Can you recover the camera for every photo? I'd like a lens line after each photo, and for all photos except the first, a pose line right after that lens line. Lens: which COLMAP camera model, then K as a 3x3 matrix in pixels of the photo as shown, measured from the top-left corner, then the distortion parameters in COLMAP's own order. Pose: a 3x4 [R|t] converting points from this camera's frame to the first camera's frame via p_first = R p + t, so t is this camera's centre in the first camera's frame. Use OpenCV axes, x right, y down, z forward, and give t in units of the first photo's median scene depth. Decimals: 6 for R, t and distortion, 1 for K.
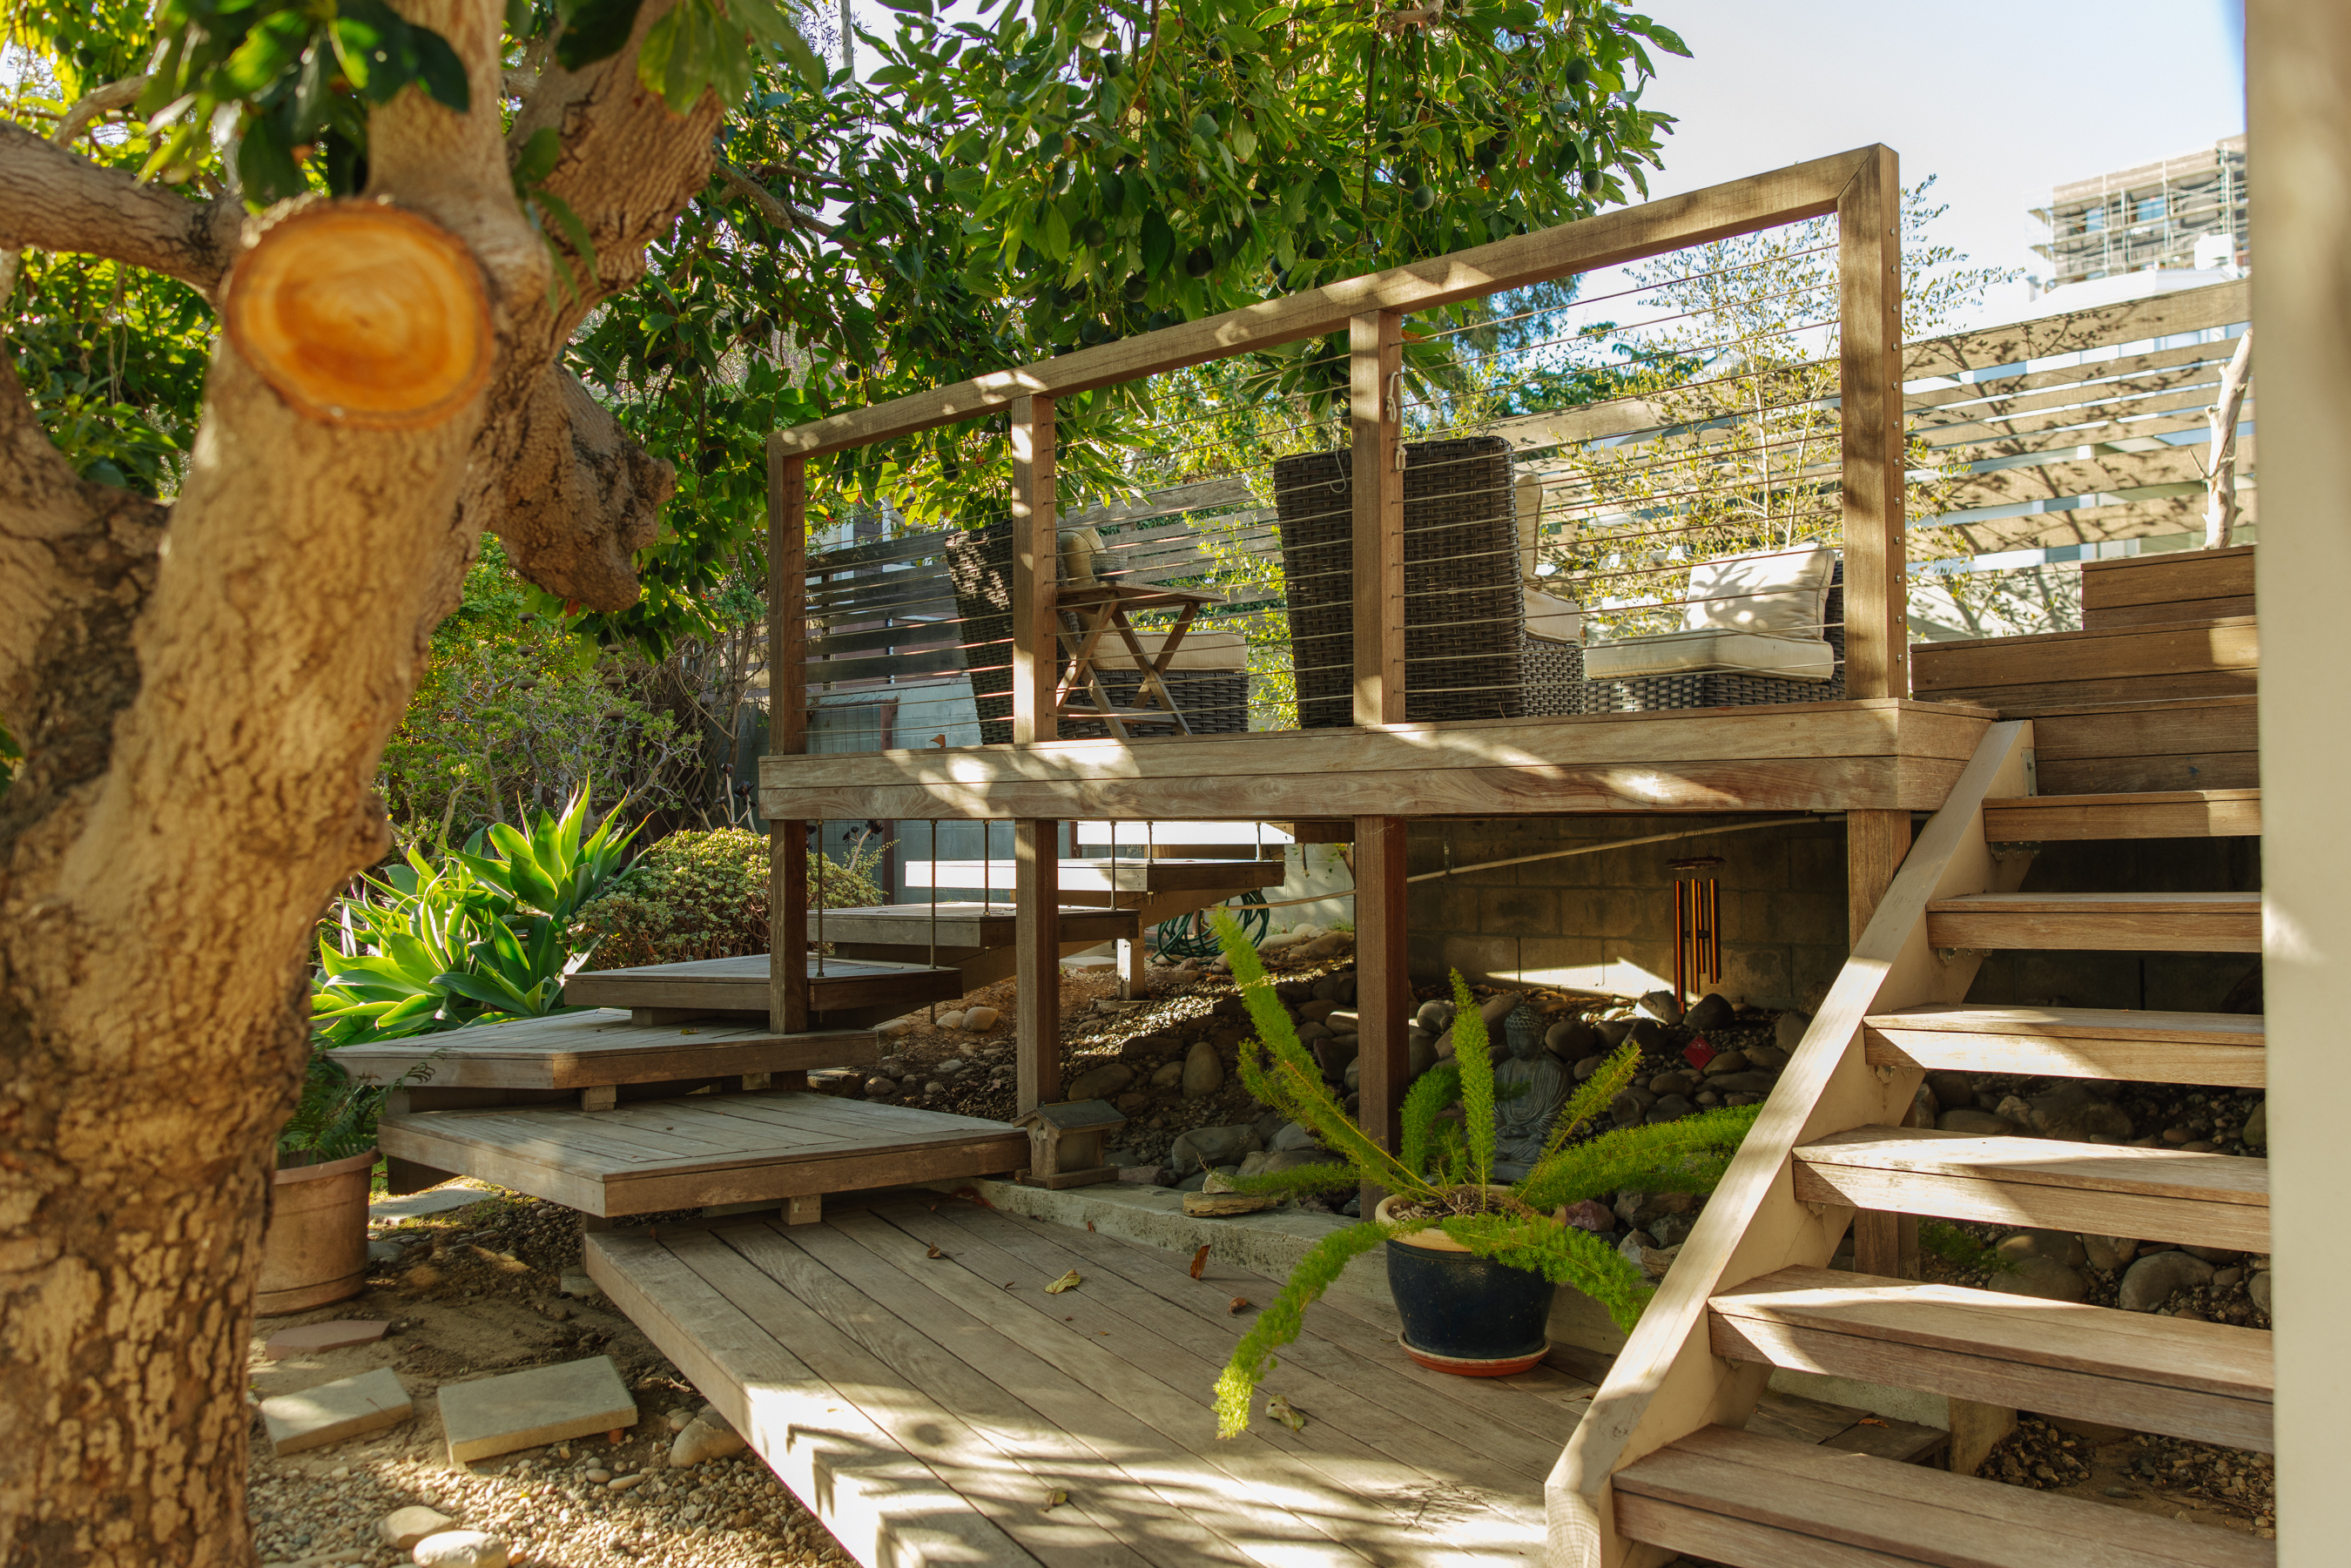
lens RADIAL K [[1880.1, 0, 1175.5], [0, 1880.1, 784.0], [0, 0, 1]] dist [0.004990, -0.011665]
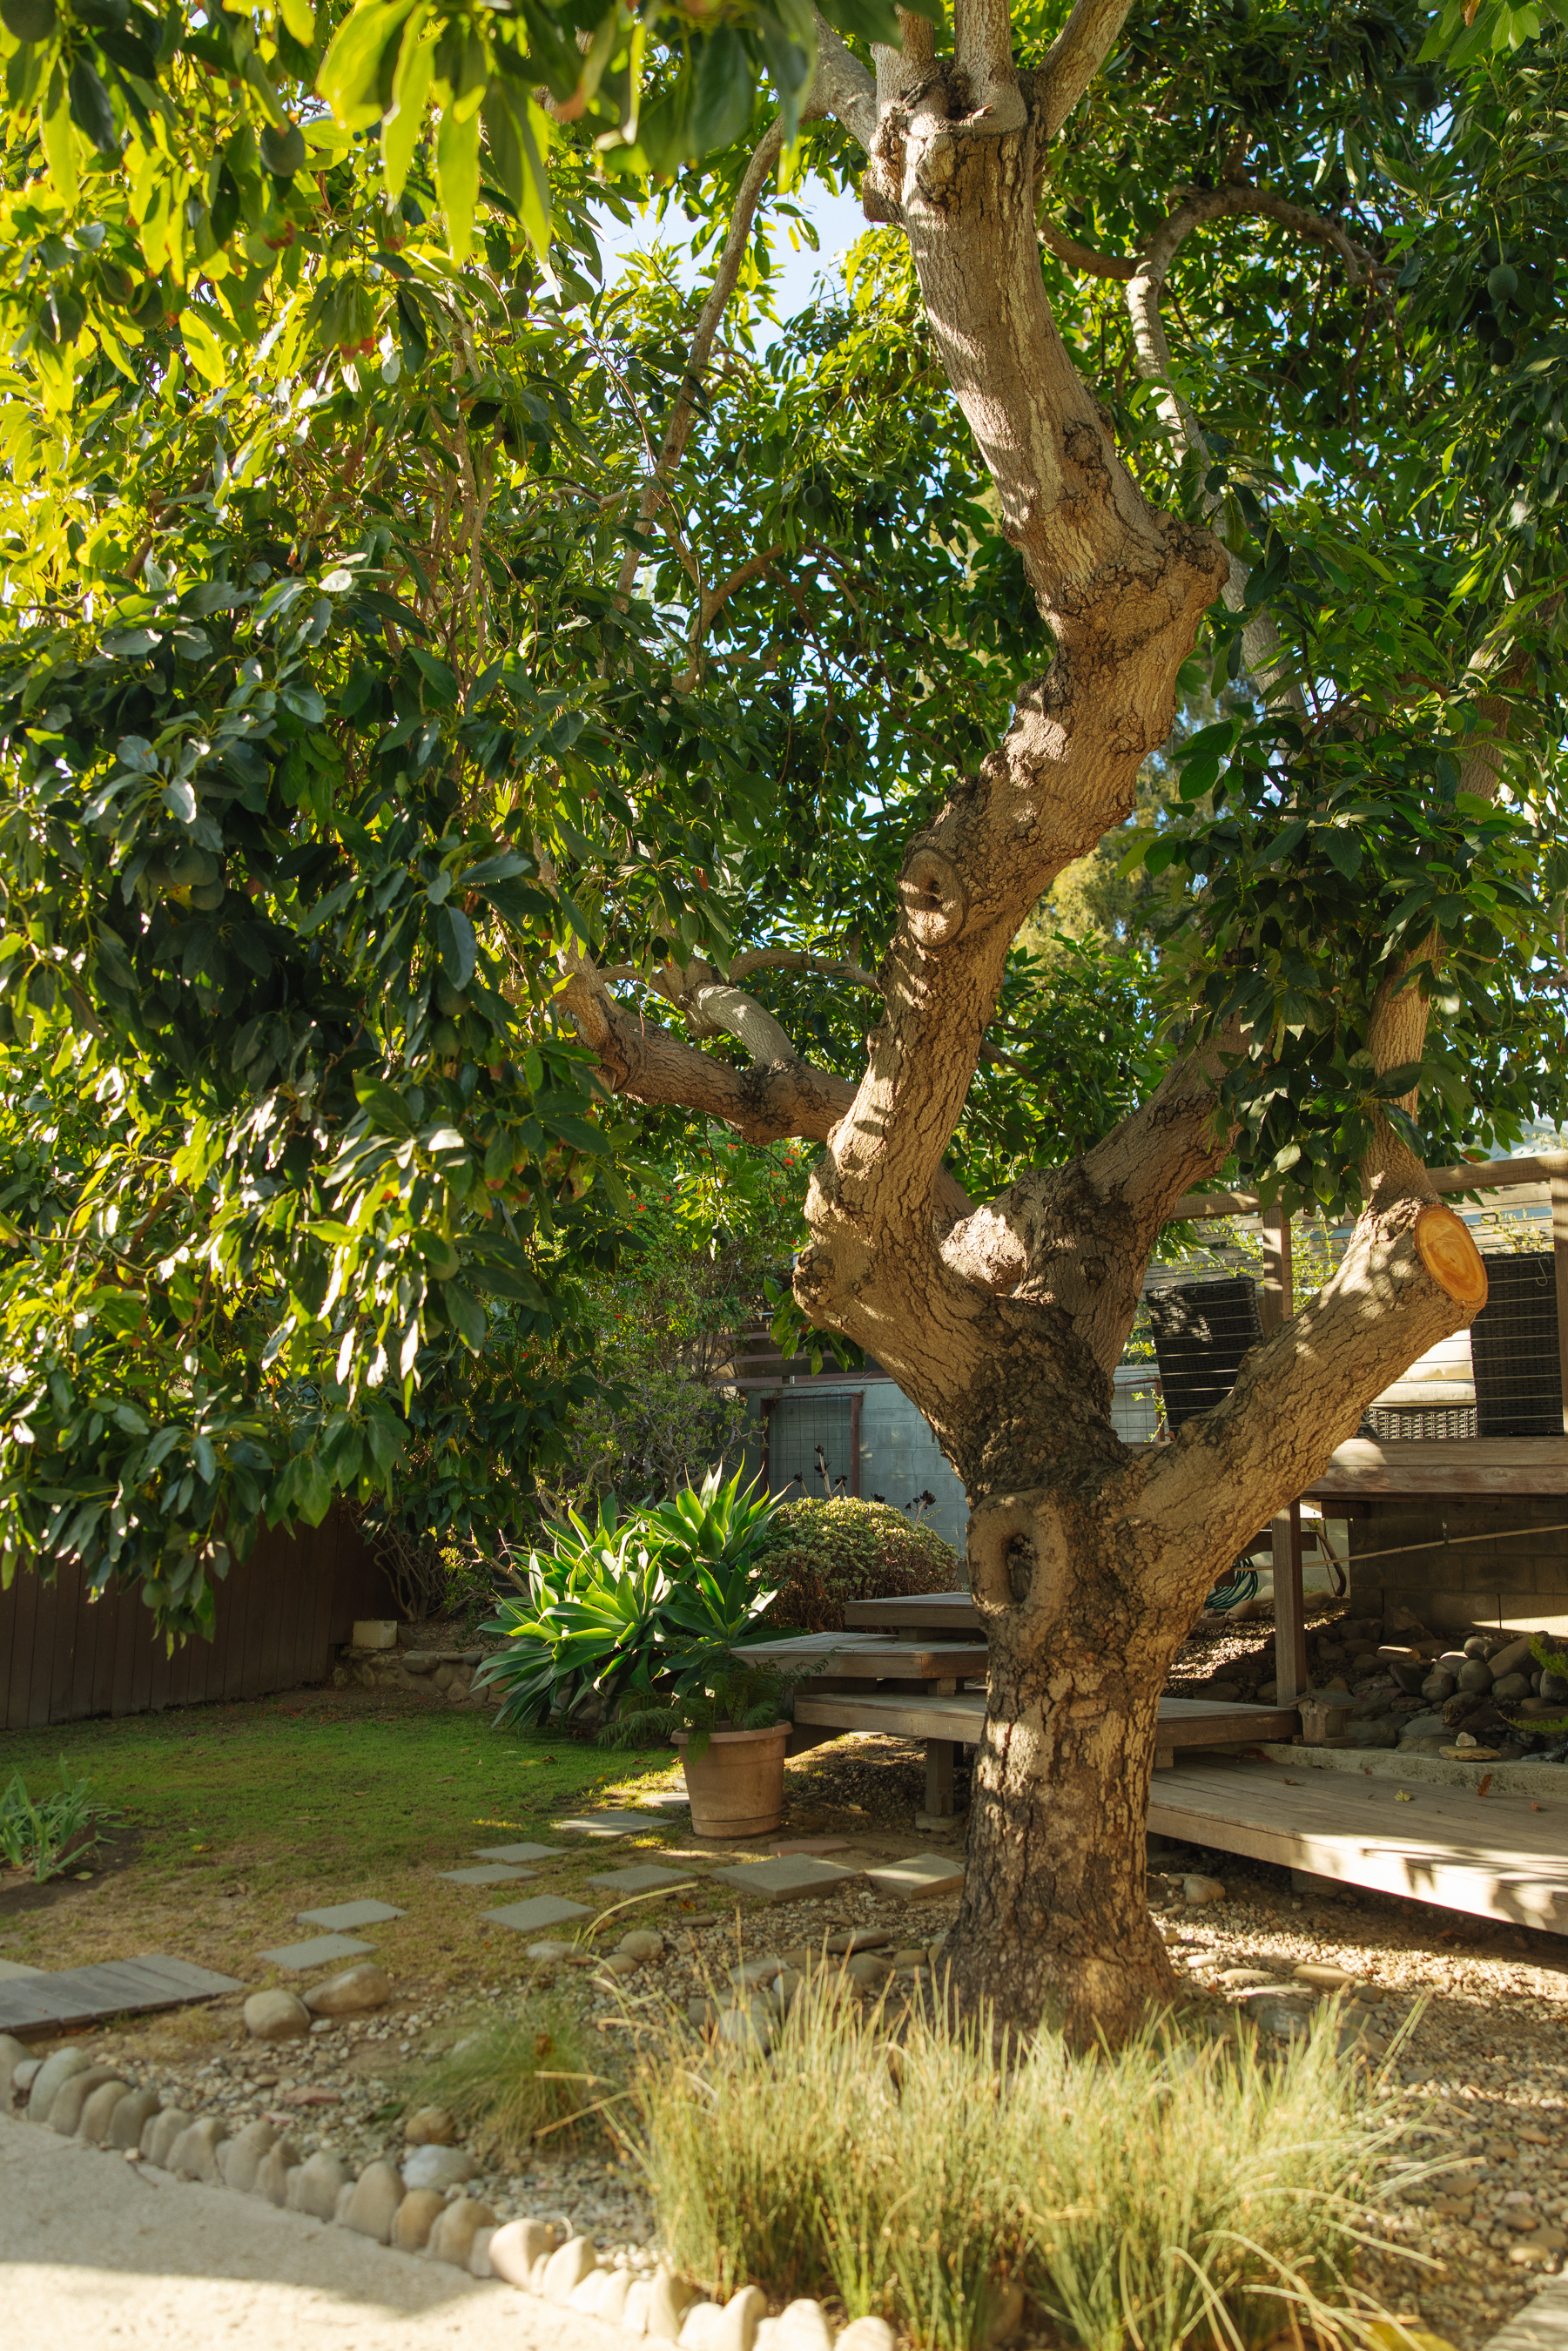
lens RADIAL K [[1880.1, 0, 784.0], [0, 1880.1, 1175.5], [0, 0, 1]] dist [0.004990, -0.011665]
pose [[0.999733, 0.022165, 0.006528, -0.513319], [-0.020892, 0.987794, -0.154357, 0.010052], [-0.009870, 0.154179, 0.987994, -0.516870]]
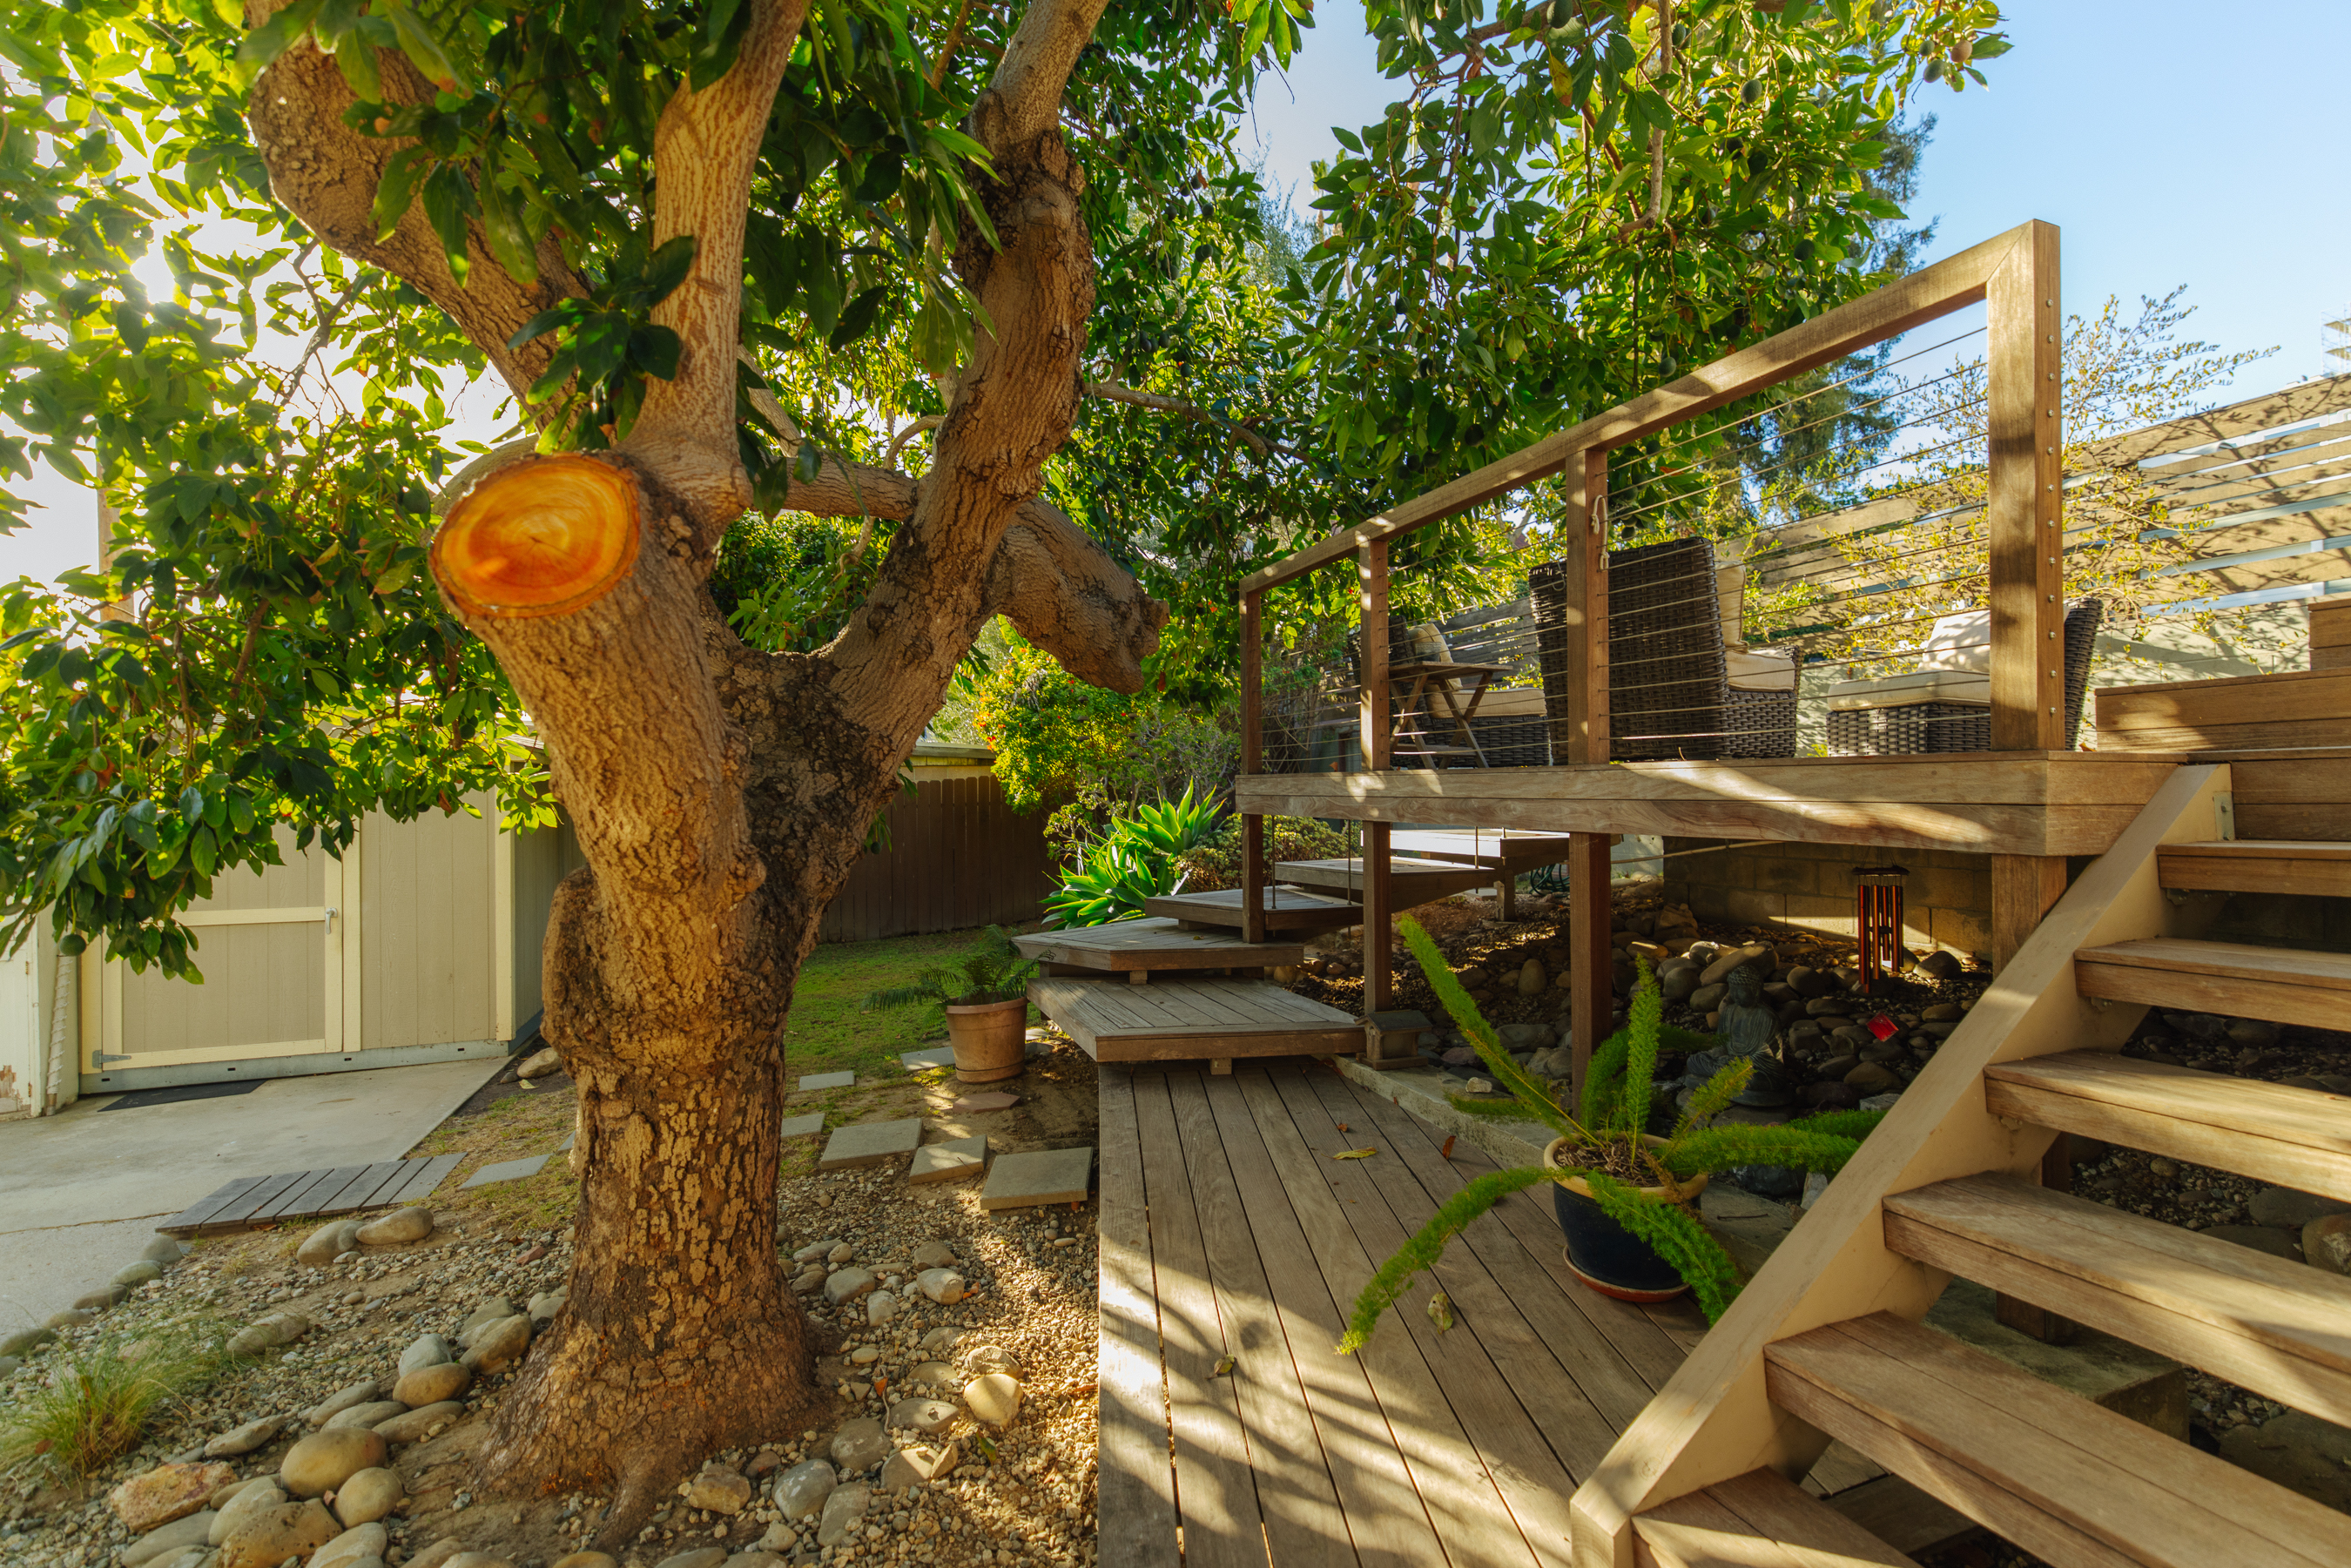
lens RADIAL K [[1011.8, 0, 1181.0], [0, 1011.8, 788.0], [0, 0, 1]] dist [-0.001353, 0.001115]
pose [[0.913652, 0.000068, -0.406497, 0.122276], [0.010171, 0.999683, 0.023028, -0.030381], [0.406369, -0.025174, 0.913362, 0.205764]]
